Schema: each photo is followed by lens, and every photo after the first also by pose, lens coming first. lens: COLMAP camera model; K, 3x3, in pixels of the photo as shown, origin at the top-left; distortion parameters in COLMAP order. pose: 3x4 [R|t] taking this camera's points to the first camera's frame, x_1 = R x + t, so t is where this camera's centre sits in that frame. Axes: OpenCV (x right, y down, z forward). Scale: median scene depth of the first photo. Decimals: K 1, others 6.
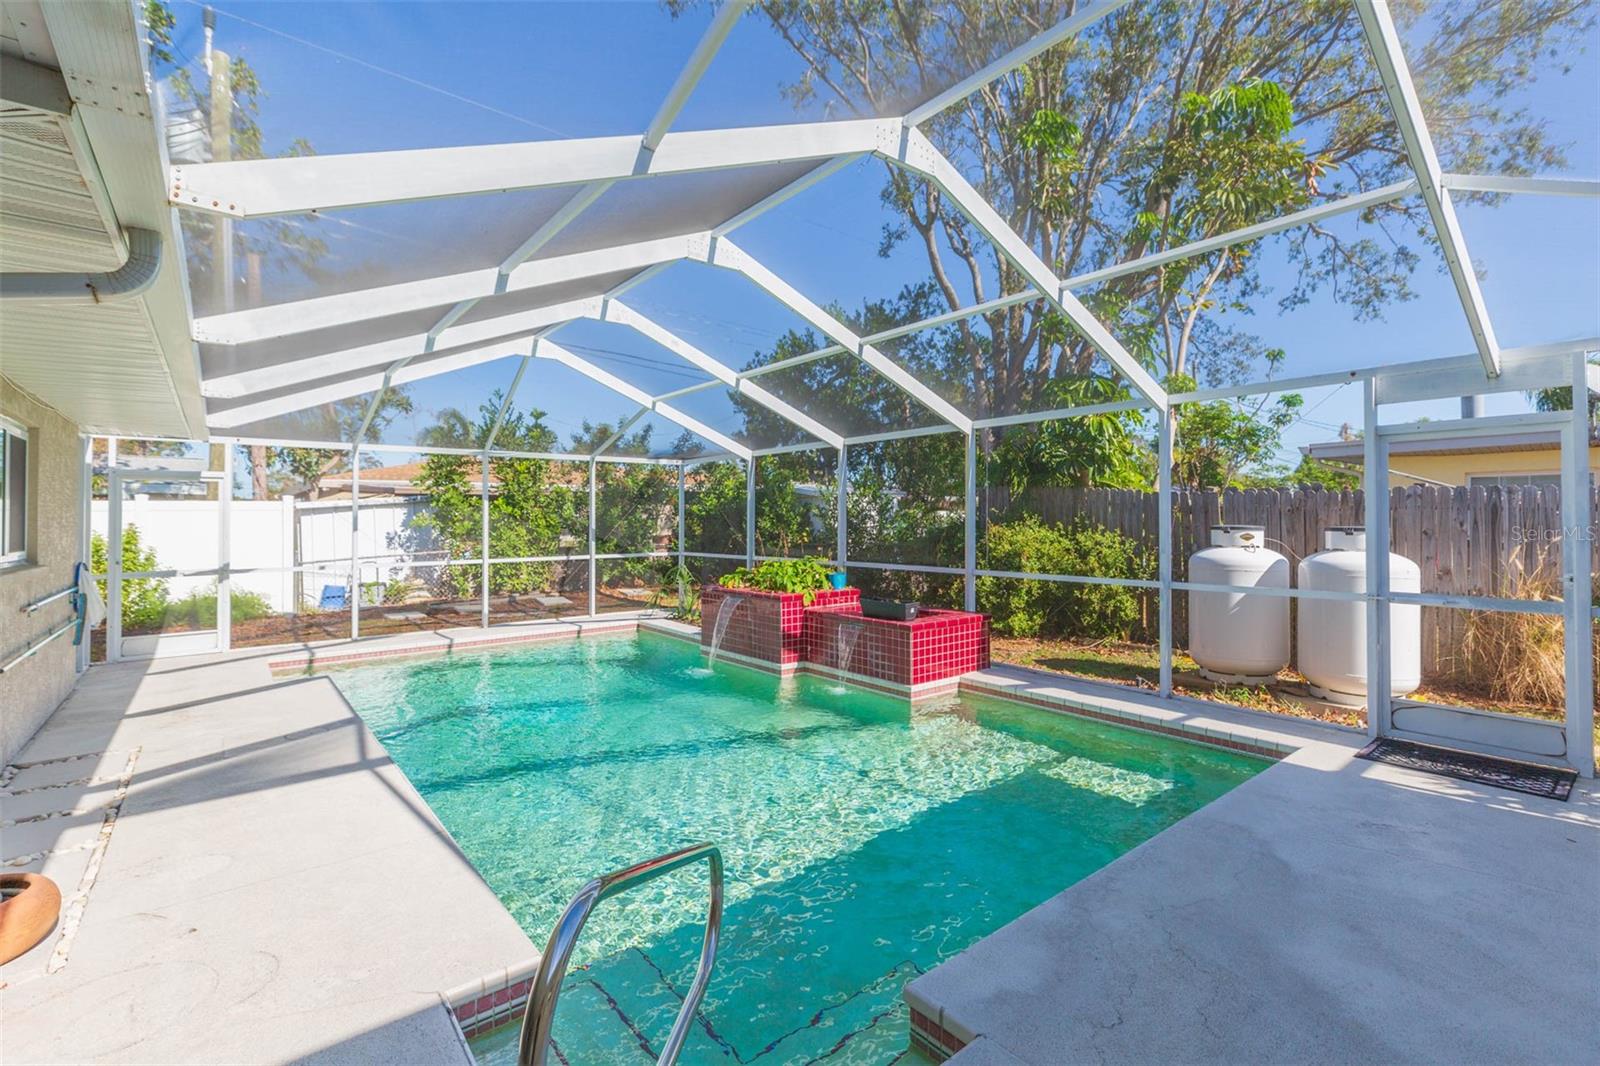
lens RADIAL K [[716.9, 0, 812.3], [0, 716.9, 521.4], [0, 0, 1]] dist [0.000839, -0.000014]
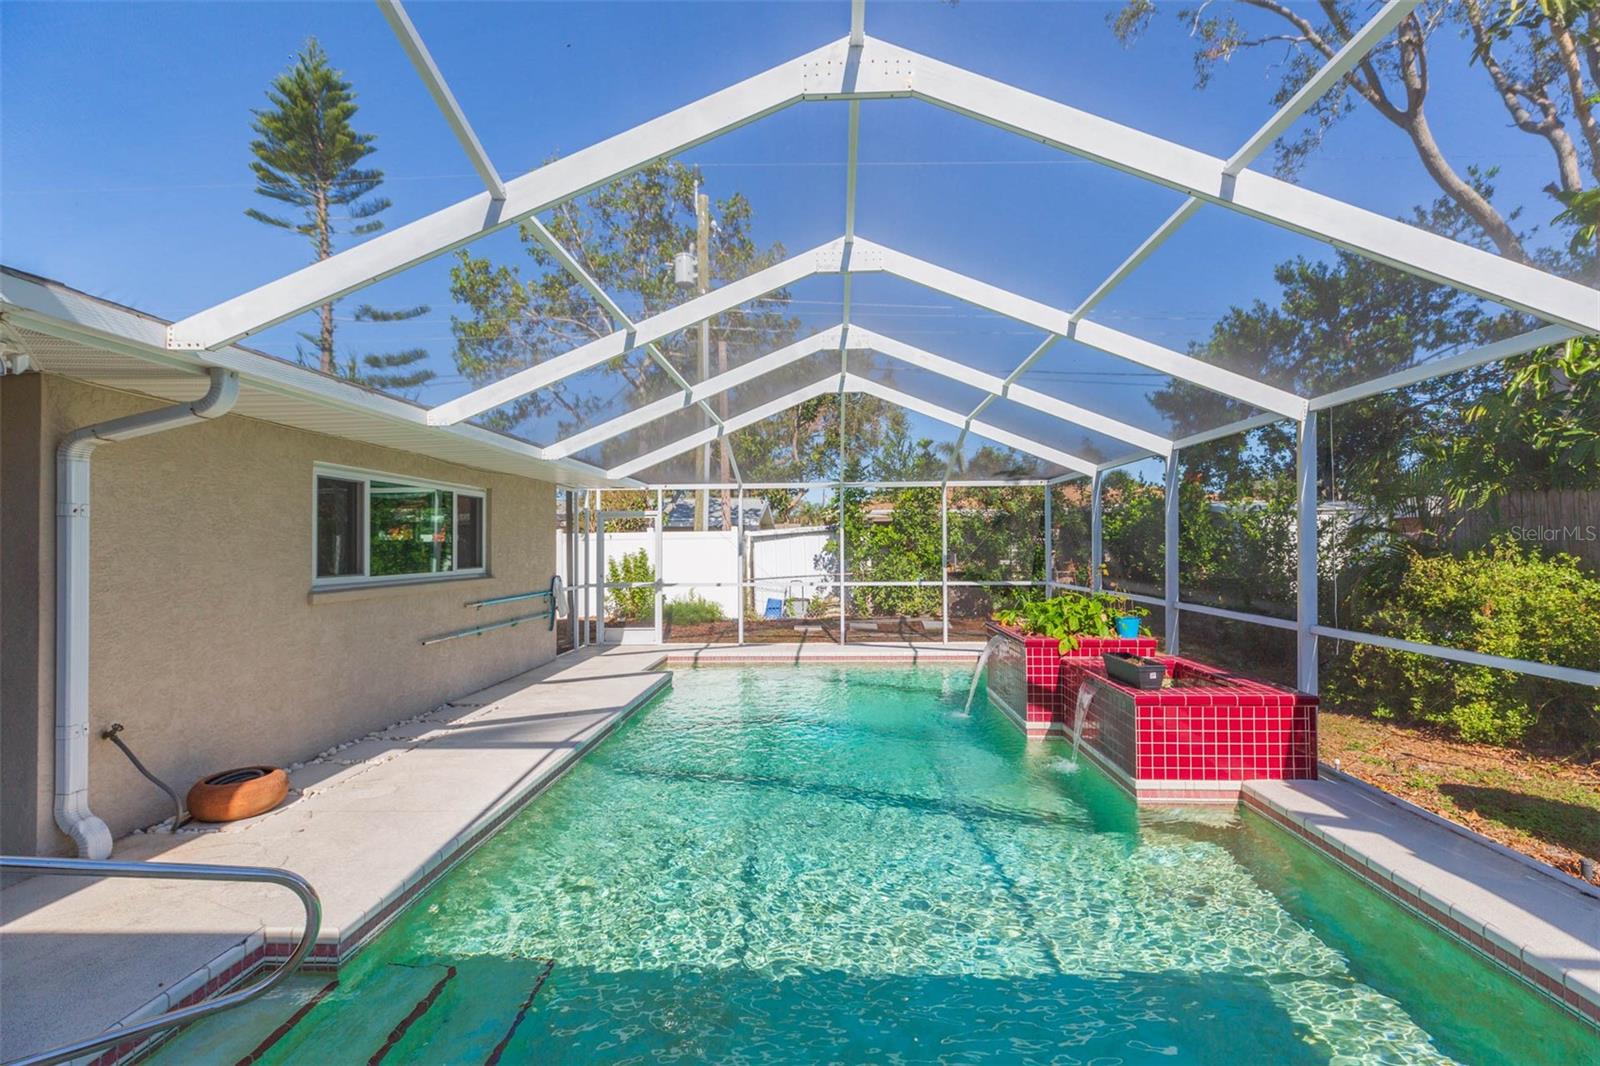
lens RADIAL K [[716.9, 0, 807.2], [0, 716.9, 542.1], [0, 0, 1]] dist [0.000839, -0.000014]
pose [[0.749647, -0.001508, -0.661837, 0.264735], [-0.000647, 0.999995, -0.003012, -0.005677], [0.661838, 0.002687, 0.749642, 0.170562]]
